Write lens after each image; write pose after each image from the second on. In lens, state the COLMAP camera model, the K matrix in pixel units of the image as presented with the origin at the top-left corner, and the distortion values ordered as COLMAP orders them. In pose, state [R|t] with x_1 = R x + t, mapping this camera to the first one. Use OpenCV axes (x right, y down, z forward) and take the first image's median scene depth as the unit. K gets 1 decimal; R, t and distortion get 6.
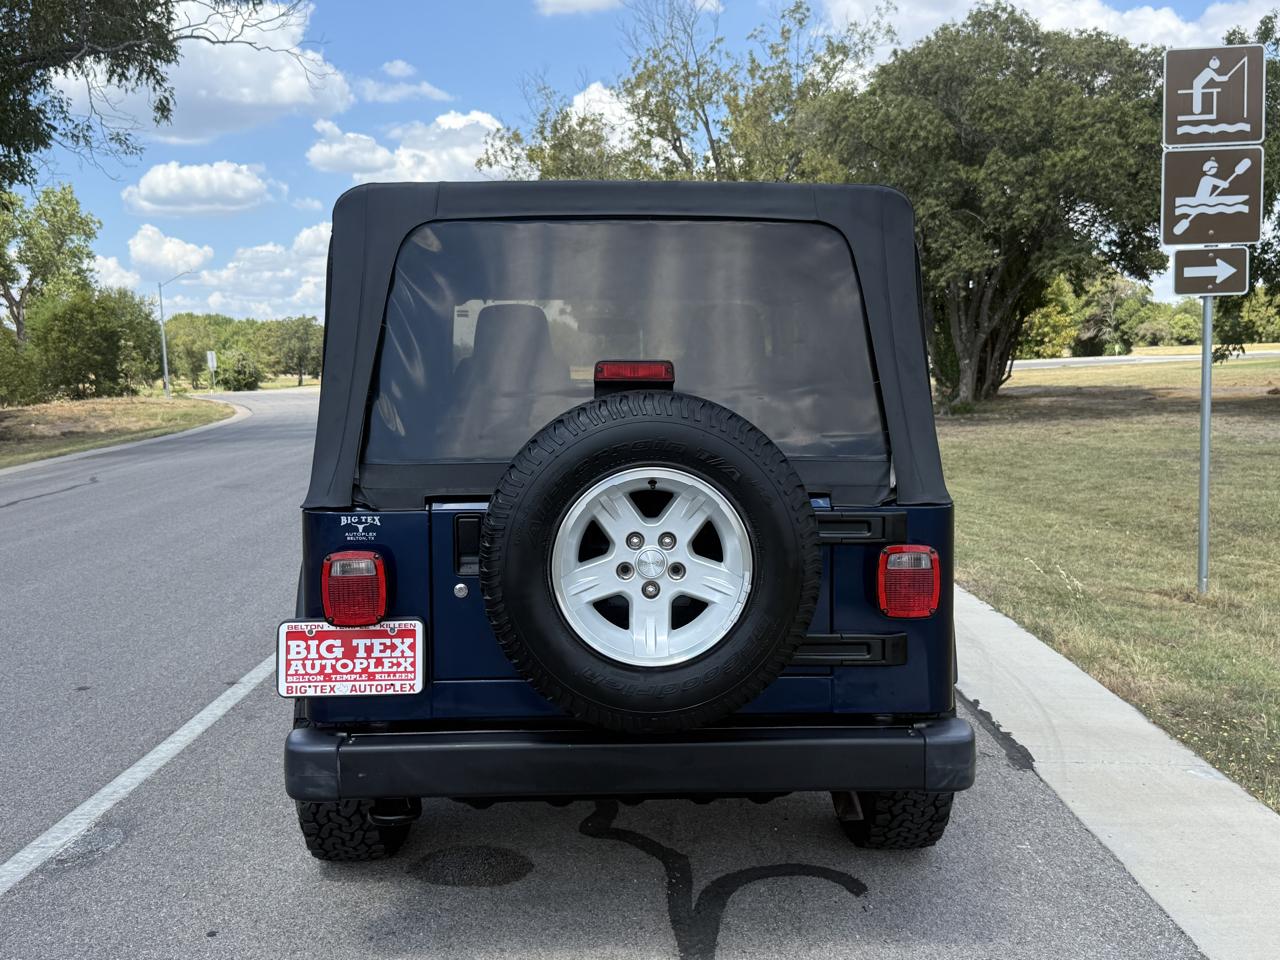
lens RADIAL K [[1300.3, 0, 640.0], [0, 1300.3, 475.6], [0, 0, 1]] dist [0.171853, -0.385624]
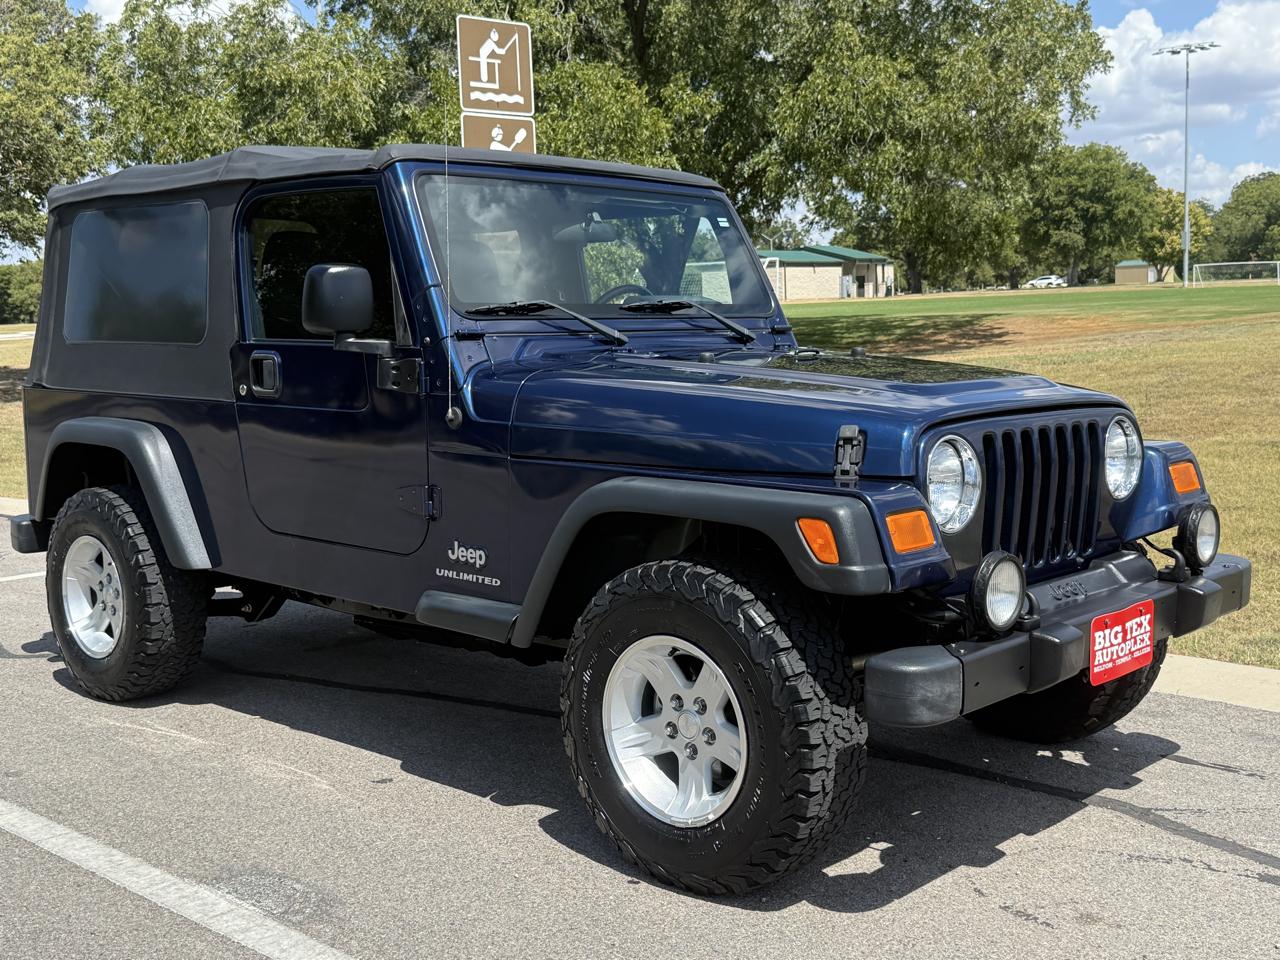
lens RADIAL K [[1449.6, 0, 640.6], [0, 1449.6, 473.2], [0, 0, 1]] dist [0.208132, -0.488713]
pose [[0.663116, -0.082202, 0.743989, -0.139473], [0.082199, 0.995937, 0.036776, 0.003565], [-0.743990, 0.036769, 0.667179, 0.040655]]
